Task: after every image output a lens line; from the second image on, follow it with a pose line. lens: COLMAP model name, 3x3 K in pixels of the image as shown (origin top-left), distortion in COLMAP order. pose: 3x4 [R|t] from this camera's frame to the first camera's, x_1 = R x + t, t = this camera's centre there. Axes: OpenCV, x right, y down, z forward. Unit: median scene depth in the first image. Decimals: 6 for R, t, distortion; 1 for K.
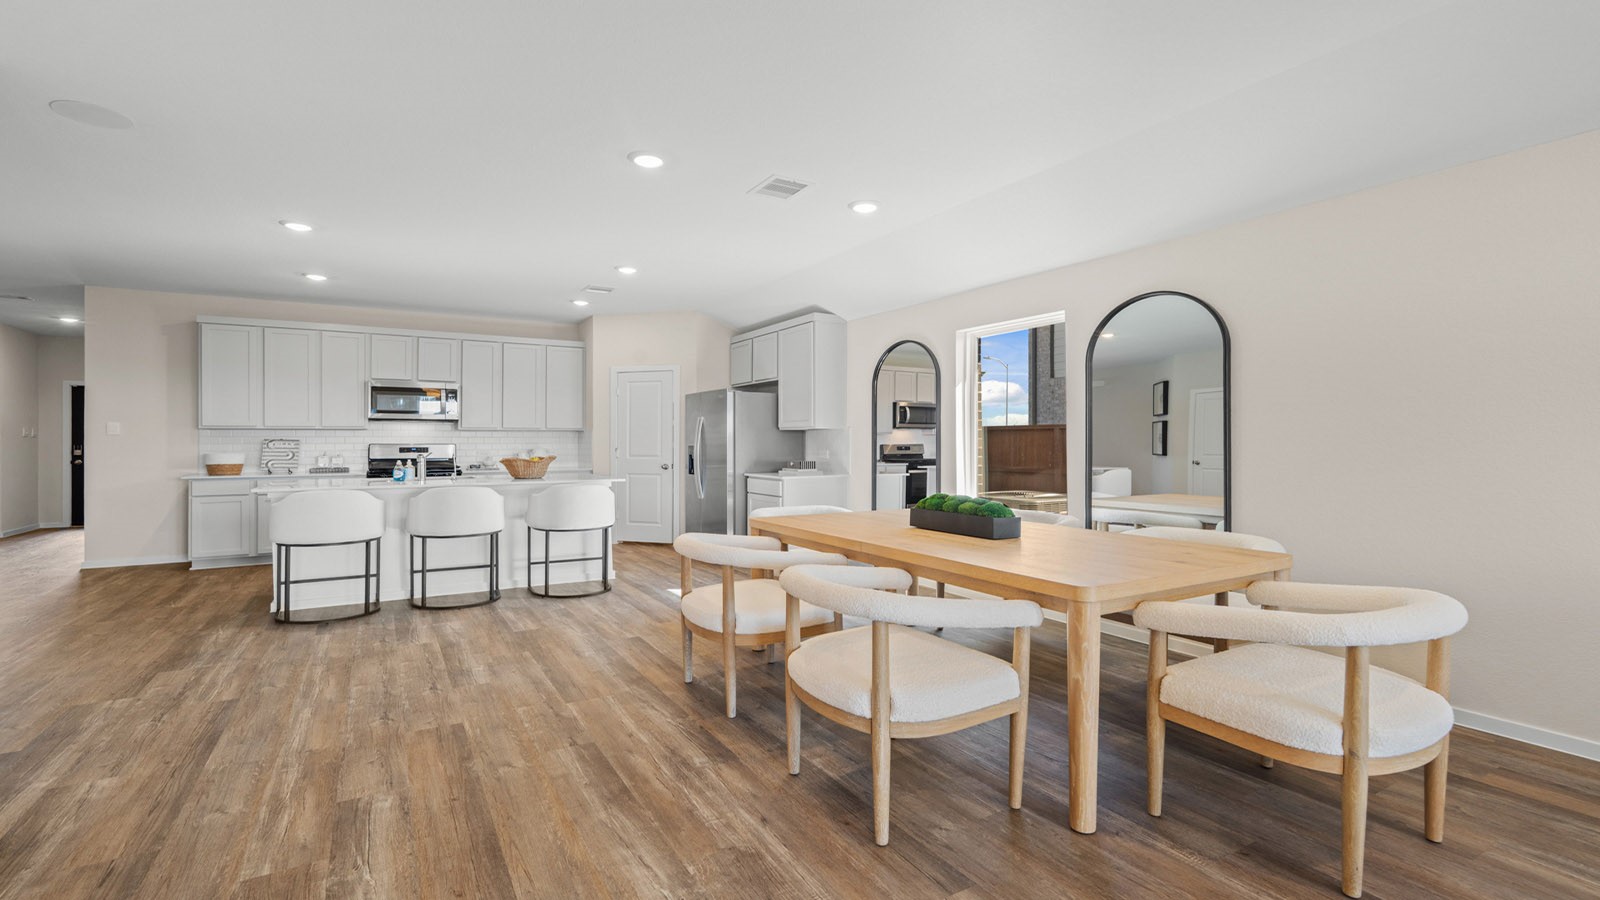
lens RADIAL K [[708.5, 0, 795.0], [0, 708.5, 437.0], [0, 0, 1]] dist [-0.000578, -0.000266]
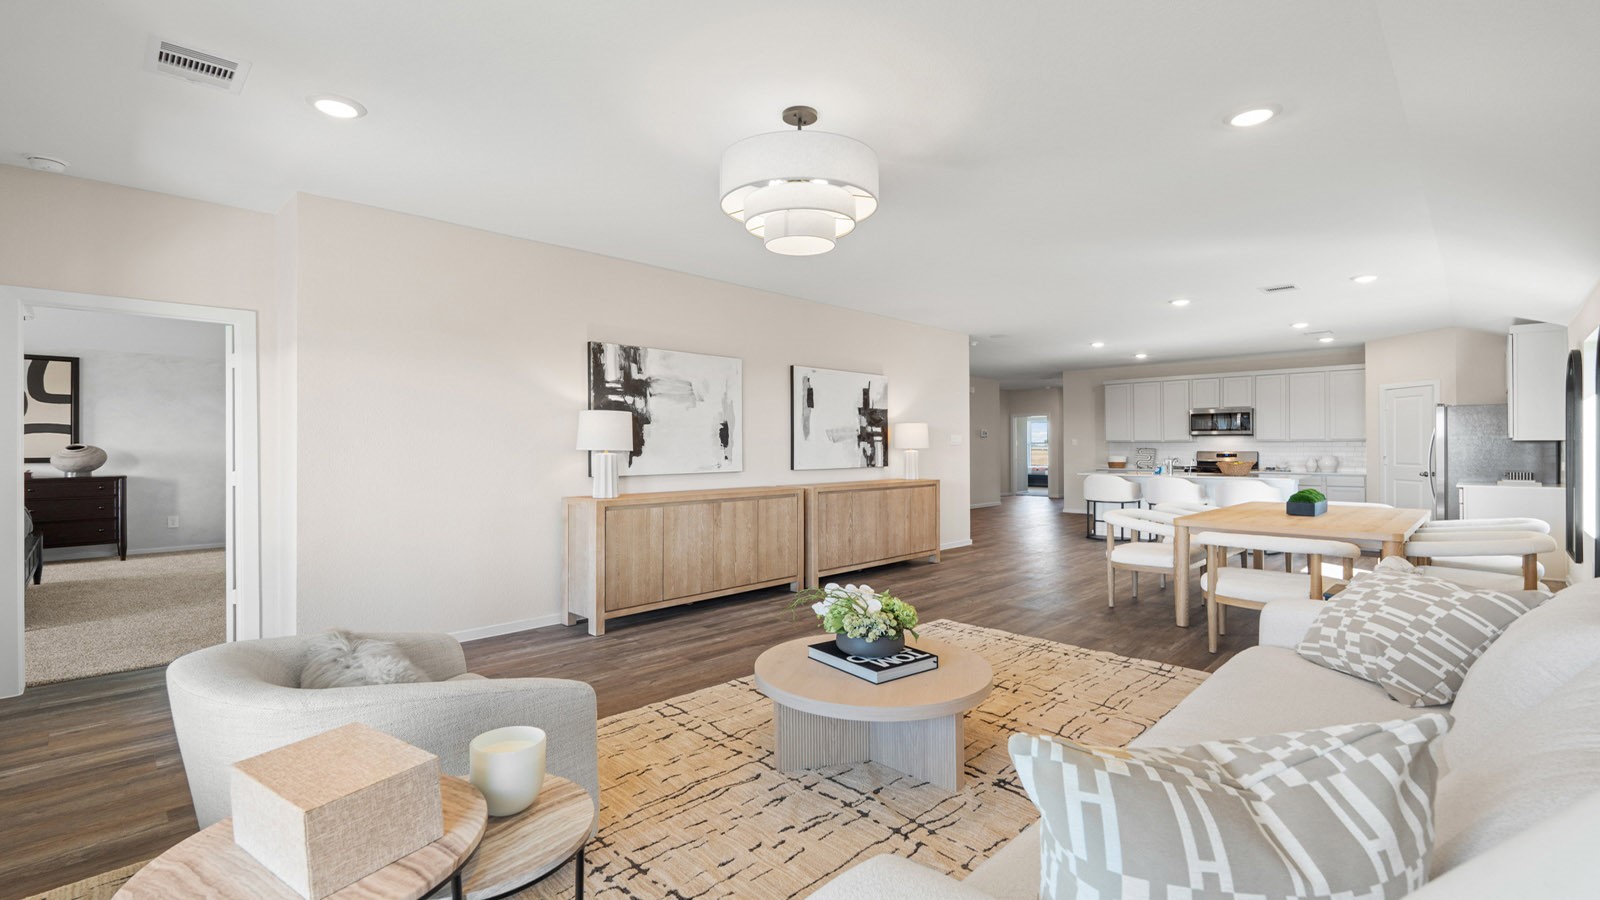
lens RADIAL K [[700.0, 0, 797.2], [0, 700.0, 446.4], [0, 0, 1]] dist [-0.002125, -0.000458]
pose [[0.259317, 0.000574, -0.965792, 0.709945], [0.007963, 0.999965, 0.002733, -0.013243], [0.965760, -0.008399, 0.259303, -0.244170]]
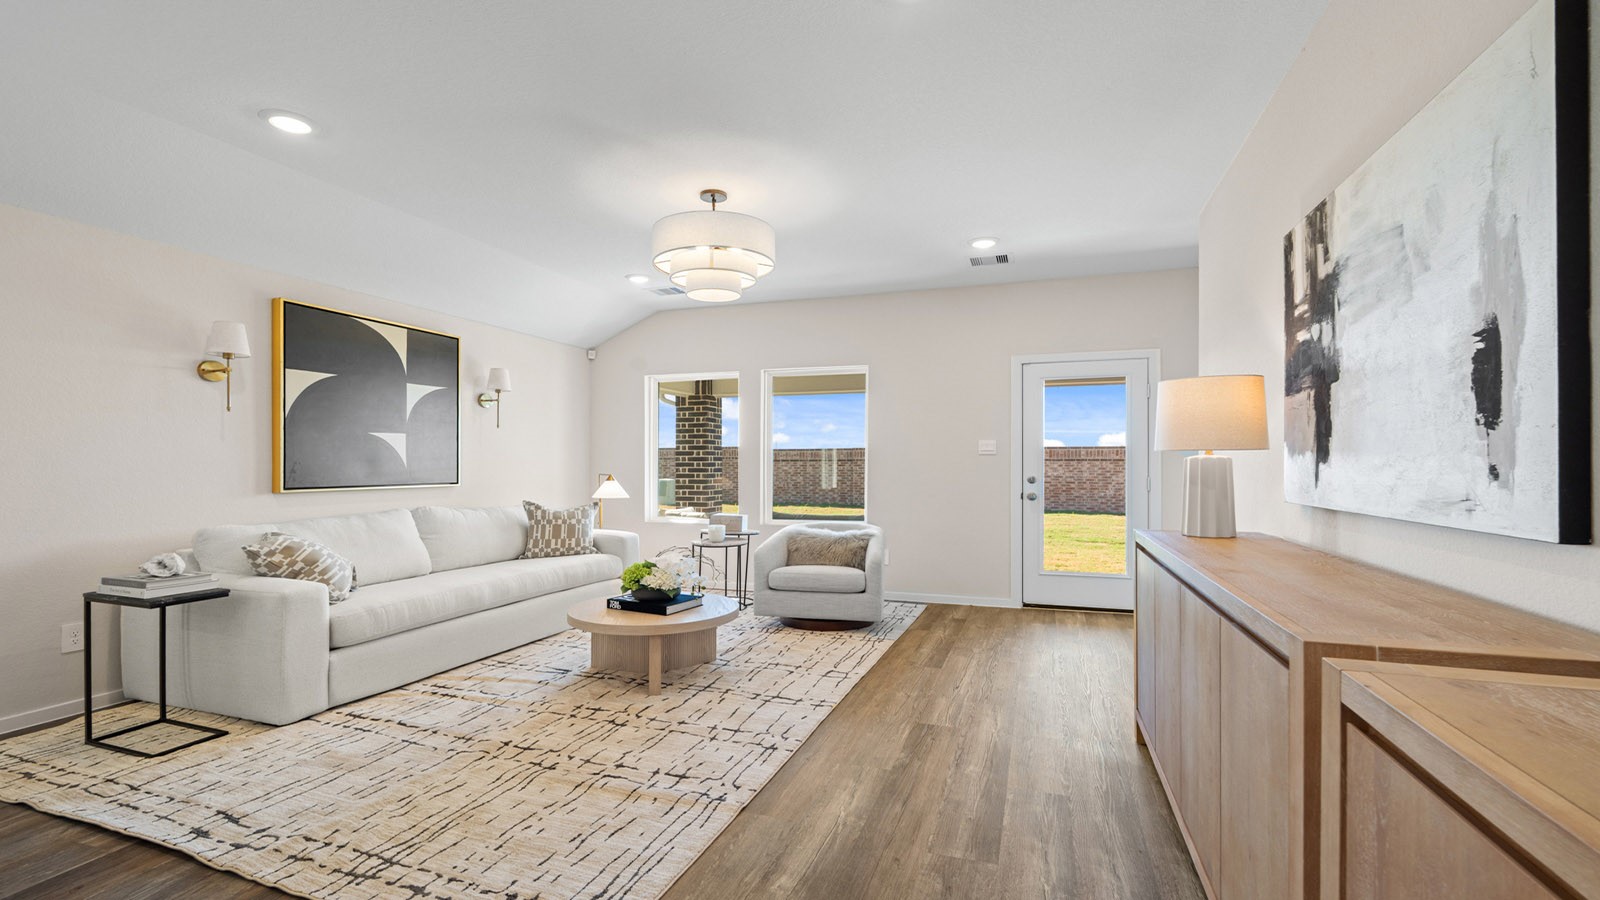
lens RADIAL K [[704.4, 0, 798.7], [0, 704.4, 462.2], [0, 0, 1]] dist [-0.005894, -0.000394]
pose [[-0.647937, 0.003854, 0.761684, -0.185196], [-0.003145, 0.999965, -0.007734, 0.001696], [-0.761688, -0.007406, -0.647902, 0.185571]]
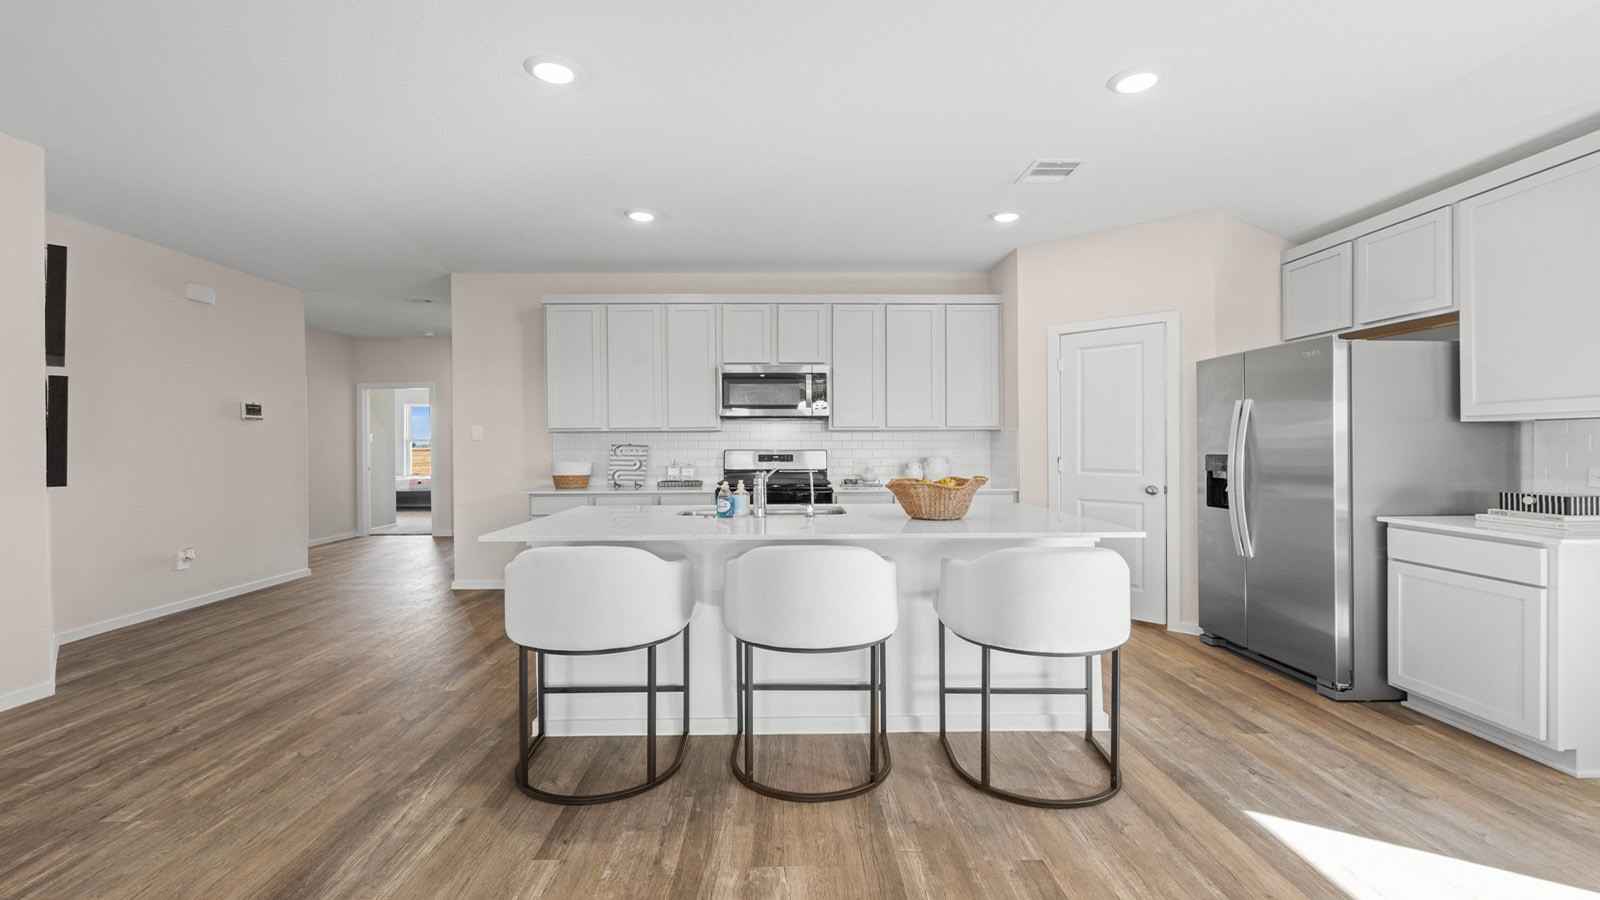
lens RADIAL K [[700.0, 0, 797.2], [0, 700.0, 446.4], [0, 0, 1]] dist [-0.002125, -0.000458]
pose [[0.872655, -0.000746, -0.488337, -0.184587], [0.006366, 0.999931, 0.009849, -0.001275], [0.488296, -0.011703, 0.872599, 0.429617]]
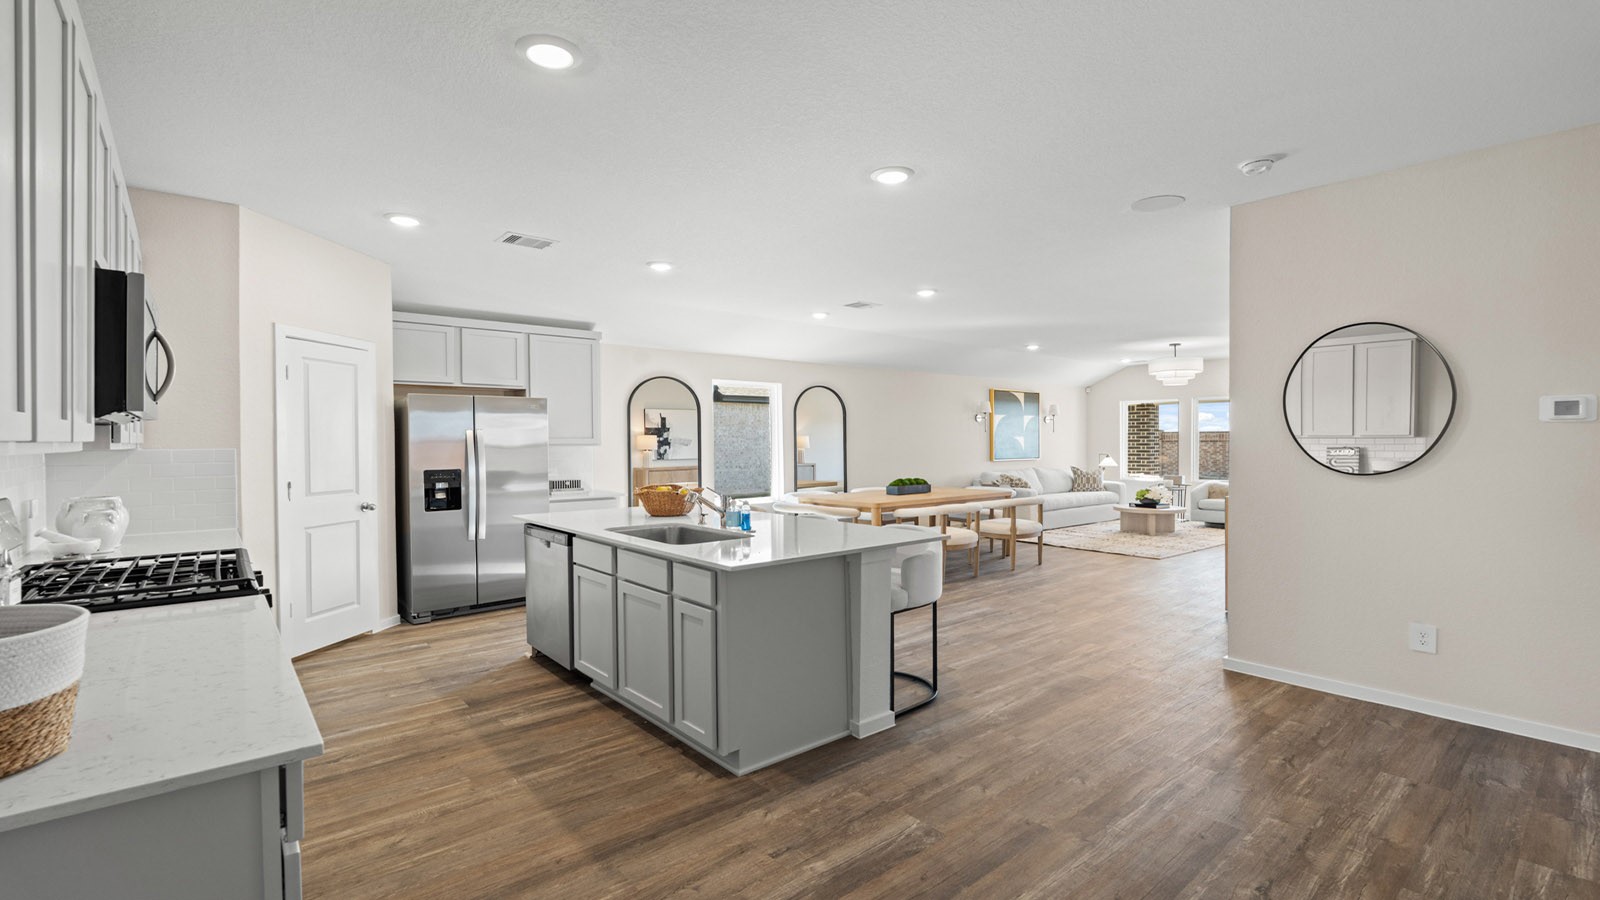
lens RADIAL K [[708.9, 0, 795.9], [0, 708.9, 445.9], [0, 0, 1]] dist [-0.001734, -0.000117]
pose [[-0.164154, -0.004291, 0.986425, -1.003162], [-0.001644, 0.999990, 0.004077, -0.016650], [-0.986433, -0.000952, -0.164159, 0.867666]]
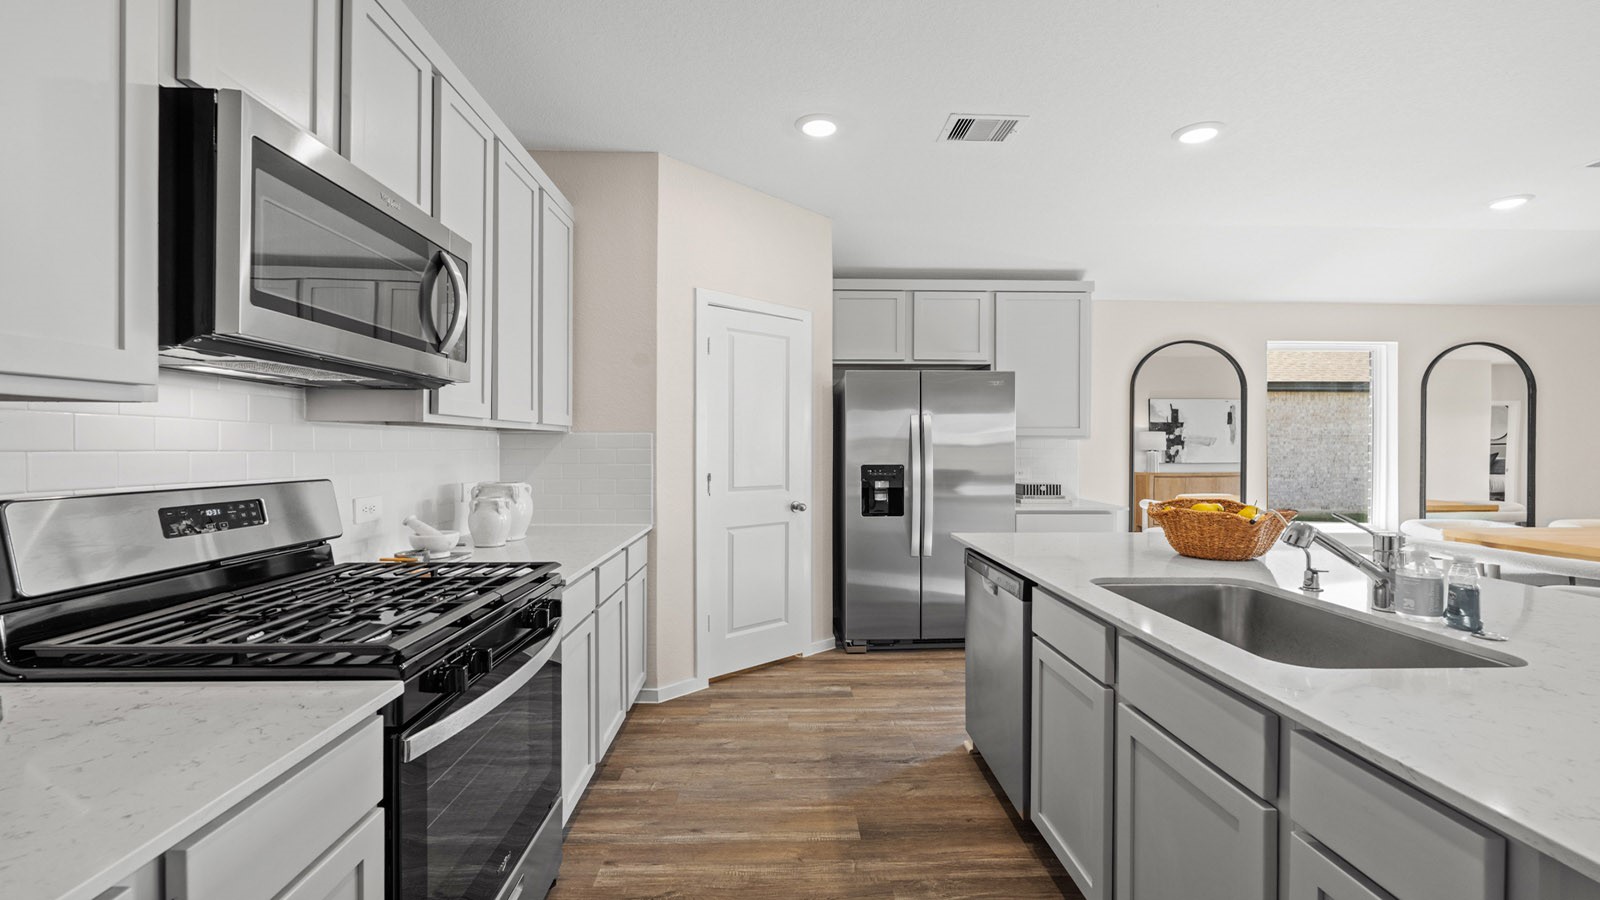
lens RADIAL K [[704.4, 0, 798.7], [0, 704.4, 462.2], [0, 0, 1]] dist [-0.005894, -0.000394]
pose [[0.479100, -0.018871, 0.877557, -0.742724], [-0.008107, 0.999631, 0.025922, -0.004198], [-0.877723, -0.019533, 0.478771, 0.892431]]
